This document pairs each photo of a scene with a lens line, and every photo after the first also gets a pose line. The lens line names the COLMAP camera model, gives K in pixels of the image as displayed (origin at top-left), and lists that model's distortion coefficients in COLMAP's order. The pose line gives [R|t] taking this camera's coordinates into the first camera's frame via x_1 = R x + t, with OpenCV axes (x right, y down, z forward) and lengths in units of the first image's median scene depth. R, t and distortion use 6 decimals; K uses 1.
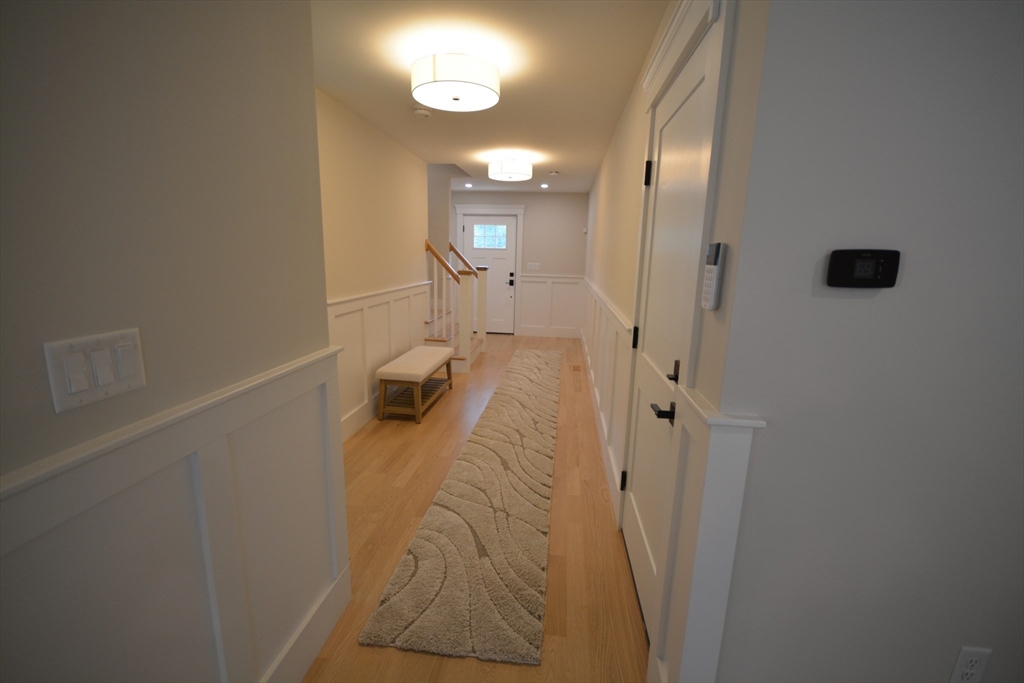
lens RADIAL K [[450.6, 0, 508.1], [0, 450.6, 342.3], [0, 0, 1]] dist [0.002394, -0.004400]
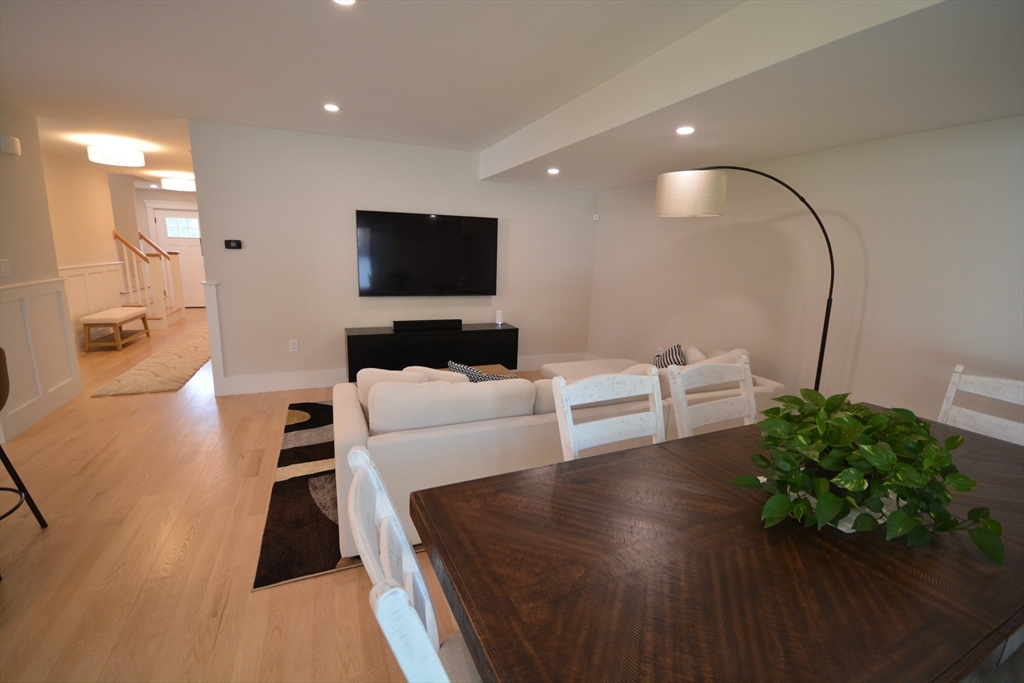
lens RADIAL K [[450.6, 0, 507.1], [0, 450.6, 345.2], [0, 0, 1]] dist [0.002394, -0.004400]
pose [[0.872732, -0.099991, 0.477849, 0.159315], [0.087121, 0.994988, 0.049089, 0.141893], [-0.480363, -0.001211, 0.877069, -0.705352]]
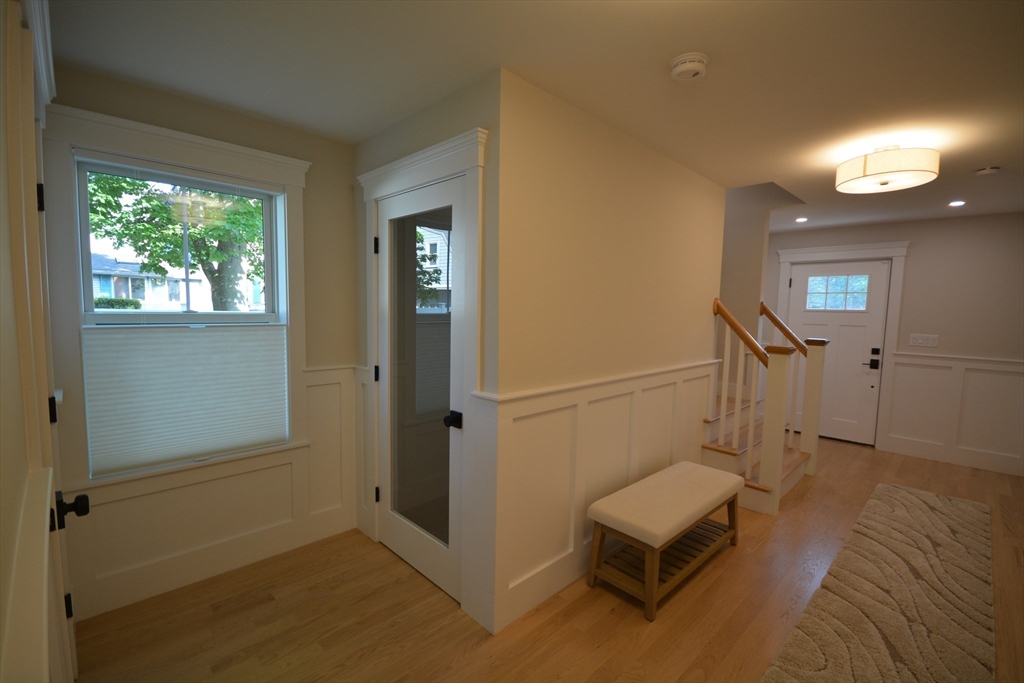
lens RADIAL K [[450.6, 0, 506.3], [0, 450.6, 347.4], [0, 0, 1]] dist [0.002394, -0.004400]
pose [[0.779980, 0.045457, -0.624151, -0.002227], [-0.122705, 0.989107, -0.081304, -0.060928], [0.613657, 0.140002, 0.777062, 0.287943]]
